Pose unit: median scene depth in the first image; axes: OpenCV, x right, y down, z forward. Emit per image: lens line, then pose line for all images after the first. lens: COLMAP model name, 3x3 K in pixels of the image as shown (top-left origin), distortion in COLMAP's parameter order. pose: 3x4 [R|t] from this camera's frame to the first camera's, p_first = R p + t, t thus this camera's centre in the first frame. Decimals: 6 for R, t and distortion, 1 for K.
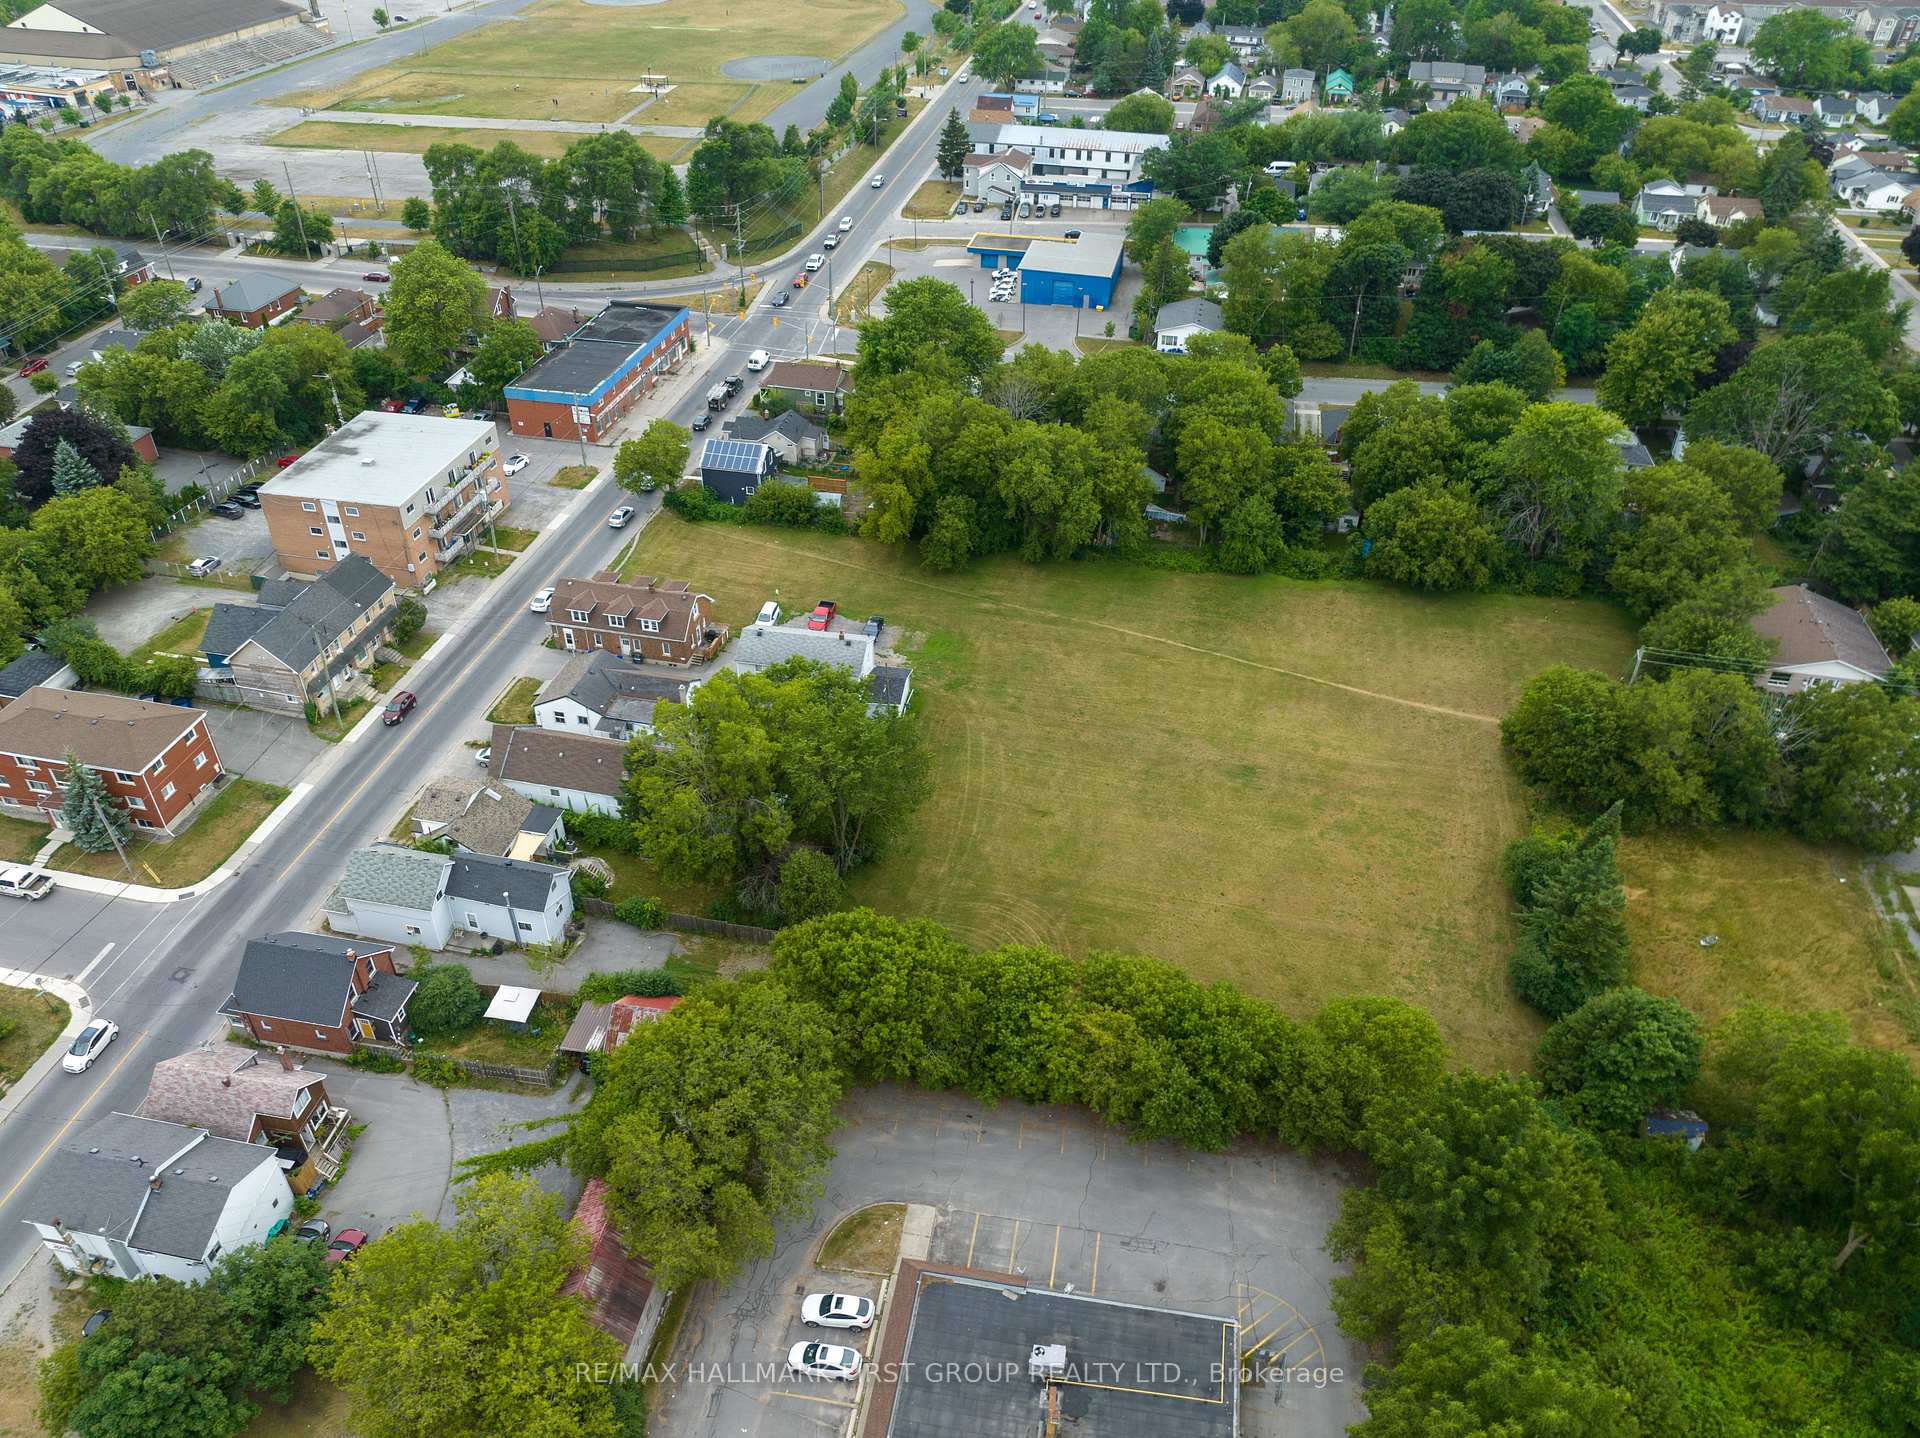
lens RADIAL K [[1351.7, 0, 957.5], [0, 1351.7, 720.4], [0, 0, 1]] dist [-0.048470, 0.019521]
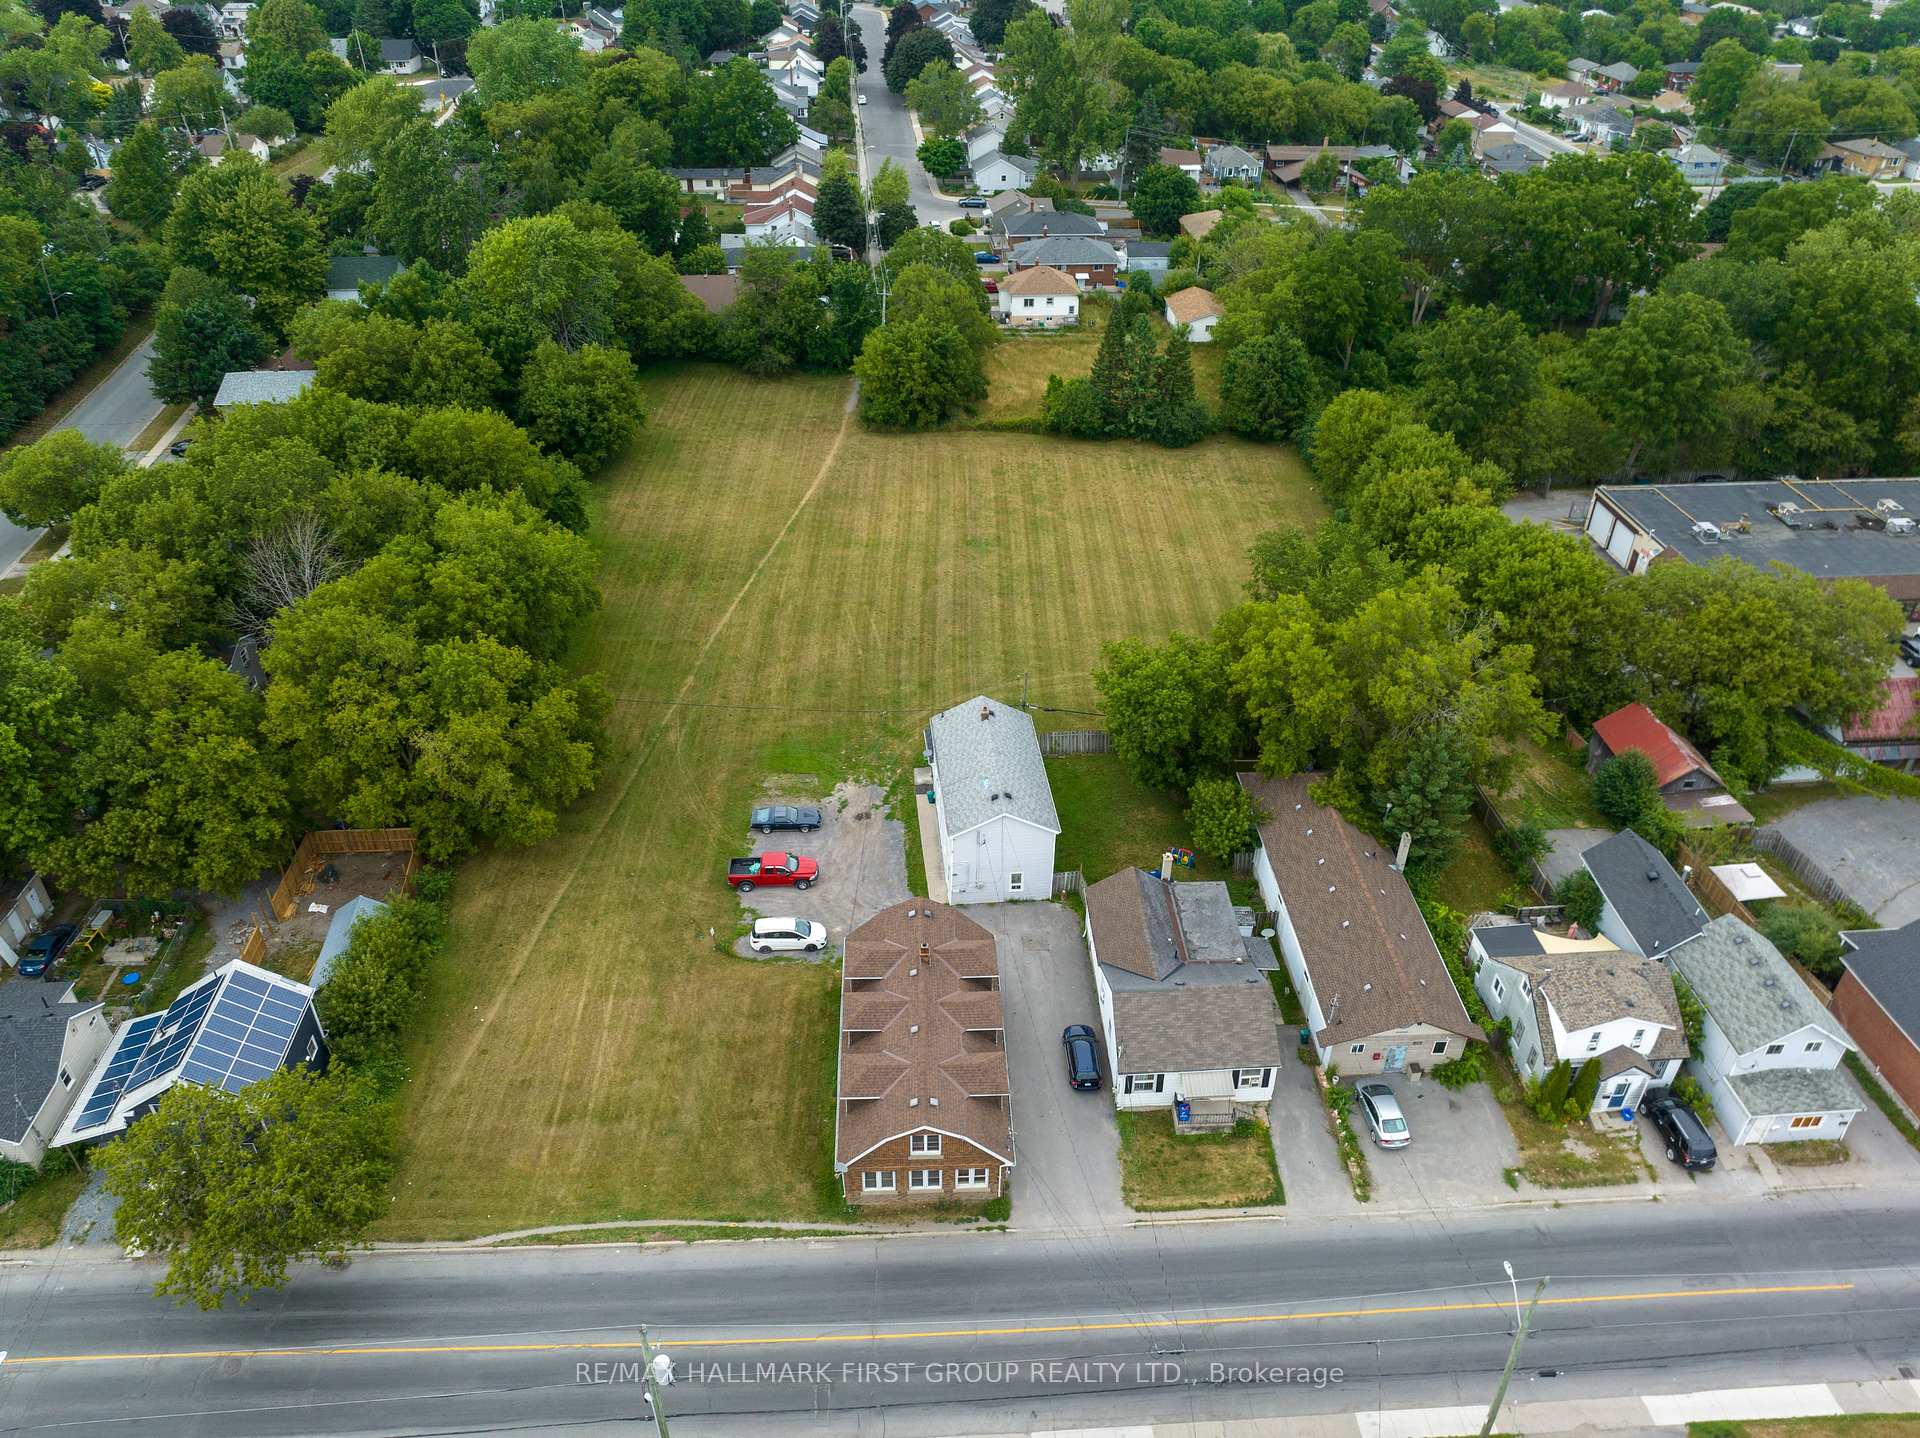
lens RADIAL K [[1353.3, 0, 958.4], [0, 1353.3, 719.2], [0, 0, 1]] dist [-0.047170, 0.011851]
pose [[-0.255094, -0.557710, 0.789865, -0.517052], [0.566636, 0.575696, 0.589490, -0.390927], [-0.783486, 0.597941, 0.169162, 0.765518]]
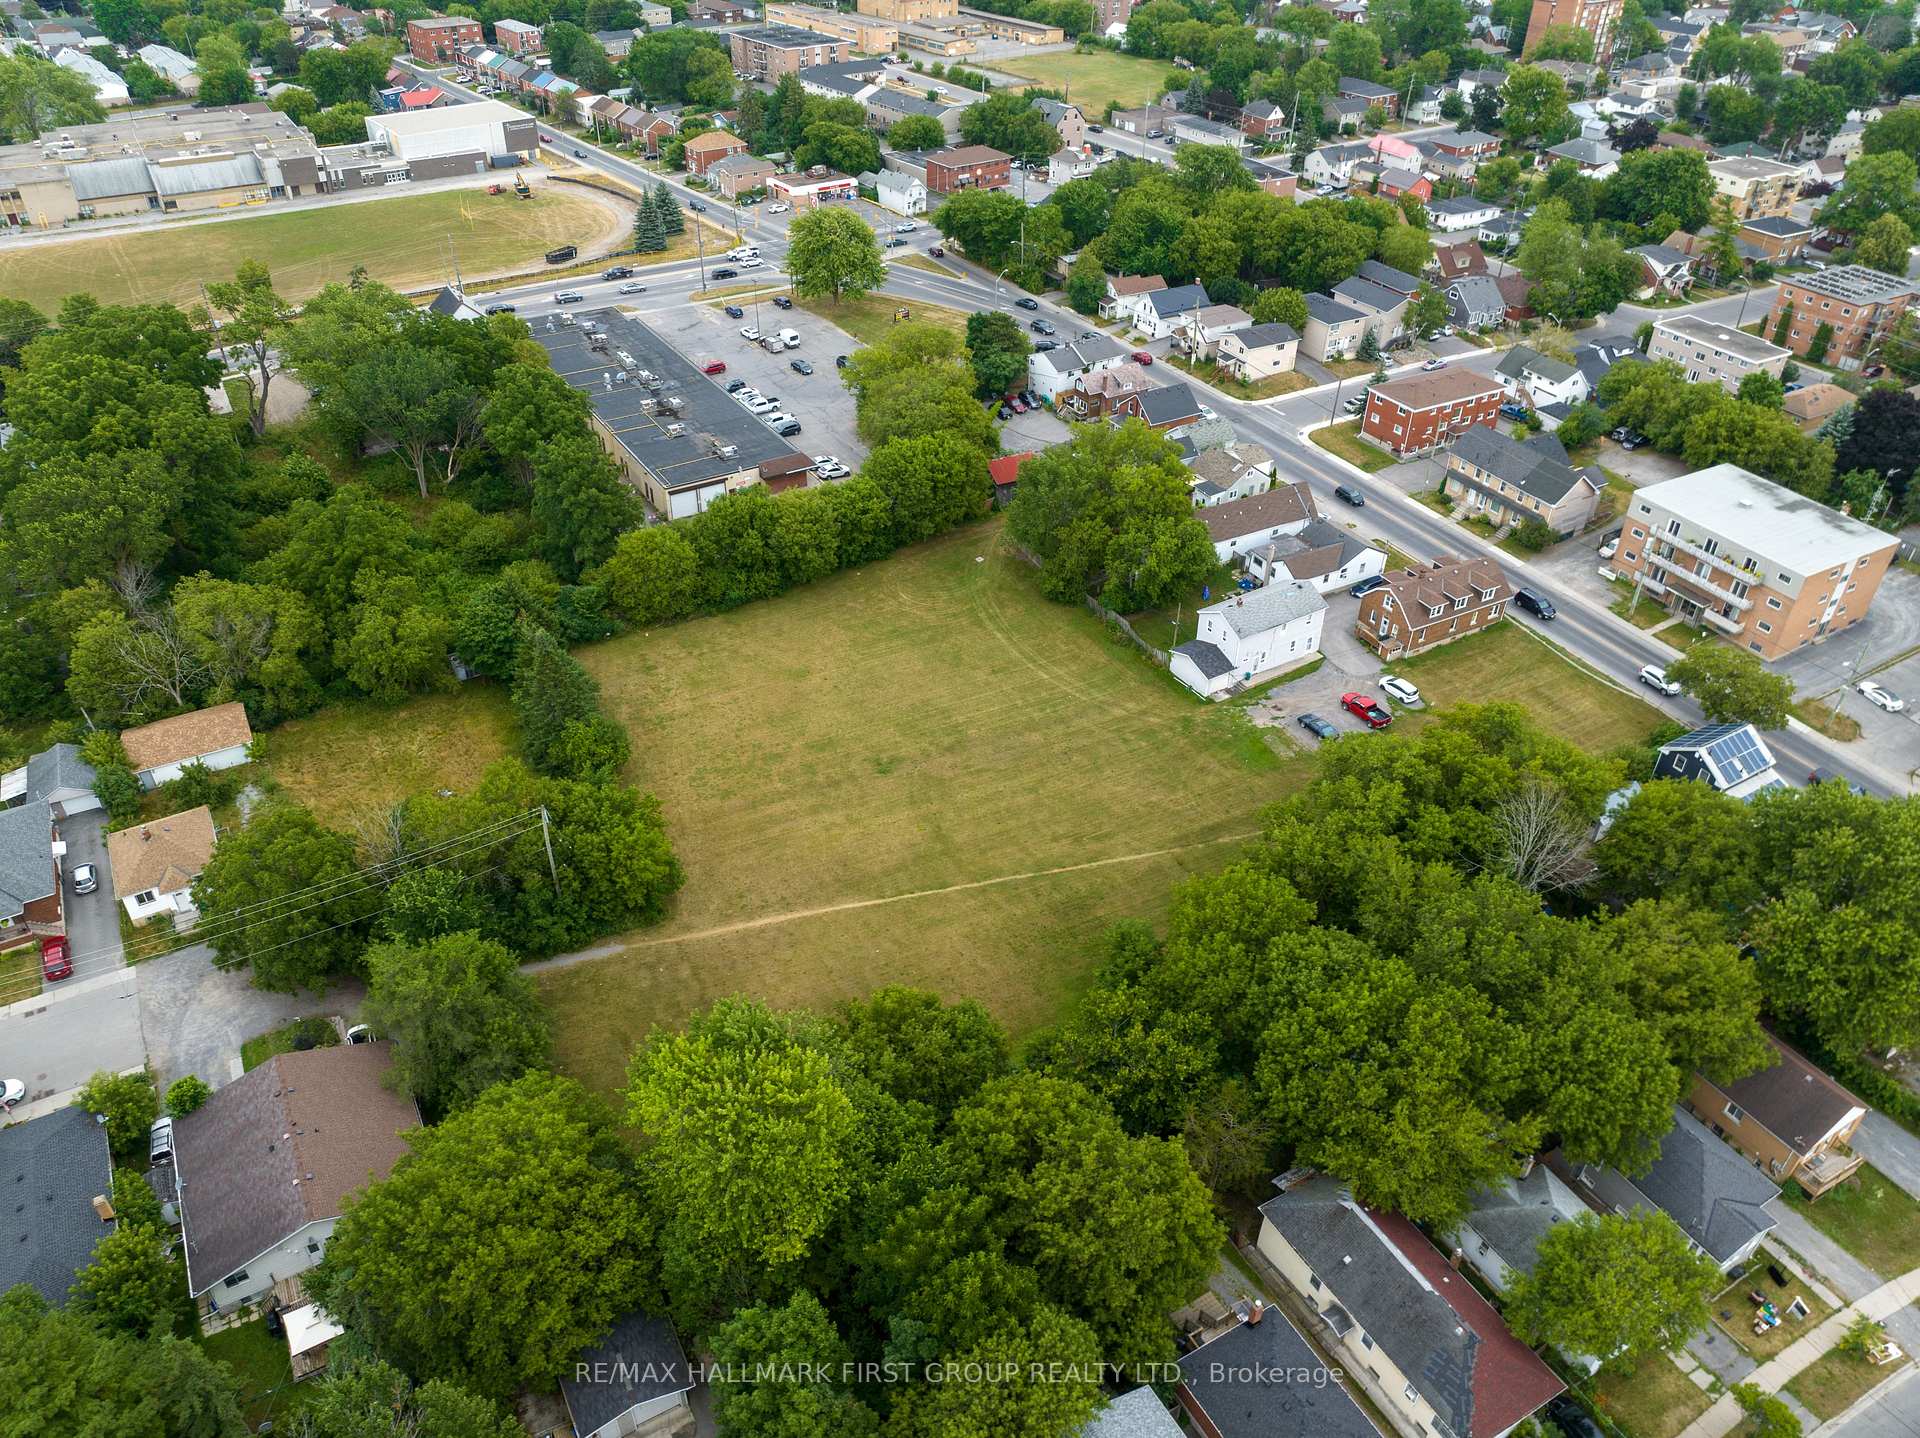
lens RADIAL K [[1353.3, 0, 958.4], [0, 1353.3, 719.2], [0, 0, 1]] dist [-0.047170, 0.011851]
pose [[-0.751269, 0.368101, -0.547811, 0.596282], [-0.410809, 0.388823, 0.824653, -0.694064], [0.516557, 0.844582, -0.140891, 0.947442]]
